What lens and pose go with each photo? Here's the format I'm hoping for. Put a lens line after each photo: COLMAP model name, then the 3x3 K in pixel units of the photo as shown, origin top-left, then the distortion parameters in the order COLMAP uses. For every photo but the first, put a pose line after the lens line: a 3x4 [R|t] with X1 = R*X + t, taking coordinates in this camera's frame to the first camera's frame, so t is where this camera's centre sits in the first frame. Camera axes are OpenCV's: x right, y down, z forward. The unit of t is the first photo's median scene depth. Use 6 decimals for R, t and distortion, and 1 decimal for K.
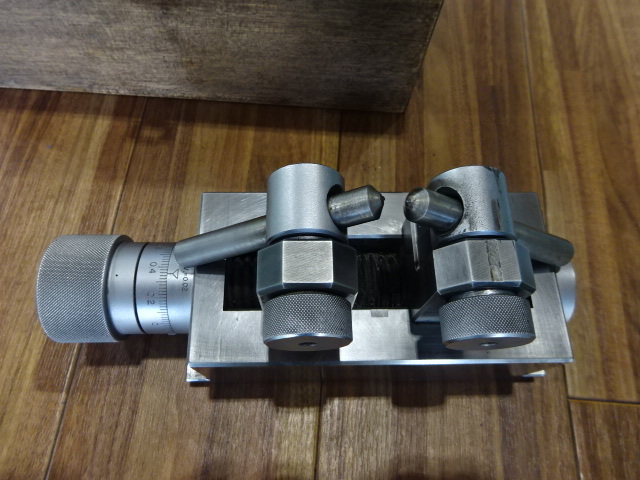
lens RADIAL K [[484.5, 0, 295.6], [0, 484.5, 262.6], [0, 0, 1]] dist [0.032113, -0.010936]
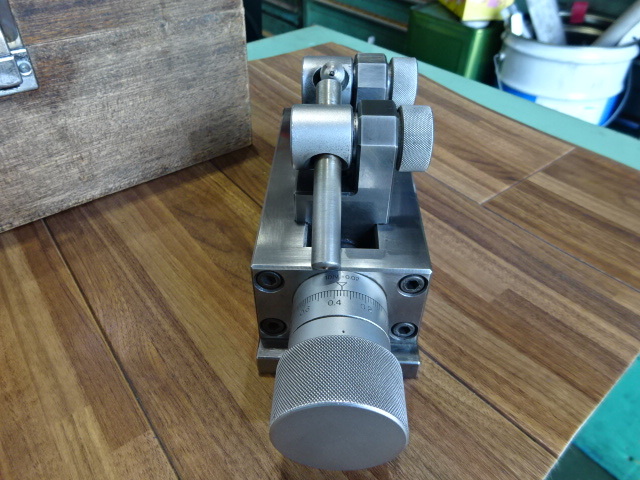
lens RADIAL K [[484.5, 0, 318.4], [0, 484.5, 250.4], [0, 0, 1]] dist [0.032113, -0.010936]
pose [[0.742187, -0.452019, 0.494810, -0.492510], [0.620752, 0.741962, -0.253295, 0.404817], [-0.252636, 0.495147, 0.831267, 0.018240]]
